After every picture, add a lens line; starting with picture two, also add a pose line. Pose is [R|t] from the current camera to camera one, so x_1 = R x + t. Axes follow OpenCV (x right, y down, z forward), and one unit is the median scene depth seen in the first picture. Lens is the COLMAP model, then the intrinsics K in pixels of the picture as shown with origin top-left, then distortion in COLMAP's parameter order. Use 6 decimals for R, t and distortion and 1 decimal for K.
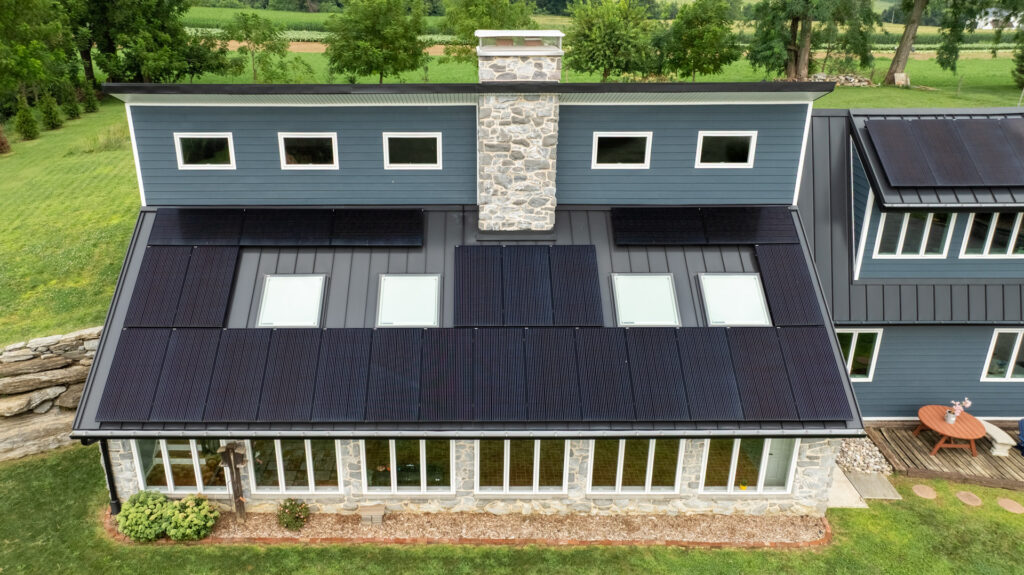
lens RADIAL K [[726.7, 0, 503.8], [0, 726.7, 271.3], [0, 0, 1]] dist [-0.022895, 0.024495]
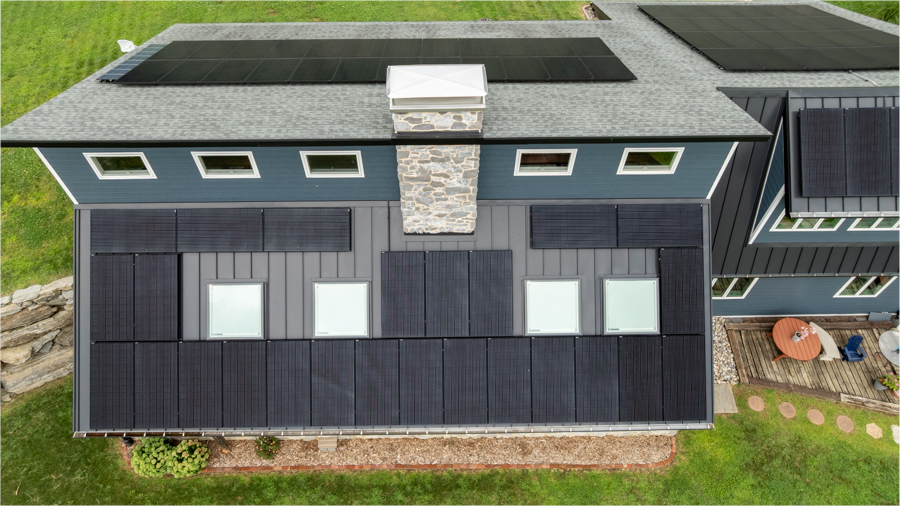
lens RADIAL K [[618.8, 0, 482.4], [0, 618.8, 193.7], [0, 0, 1]] dist [-0.026972, 0.000645]
pose [[0.999592, 0.012204, 0.025818, 0.059873], [-0.023883, 0.852933, 0.521474, -0.610702], [-0.015657, -0.521878, 0.852877, 0.278475]]
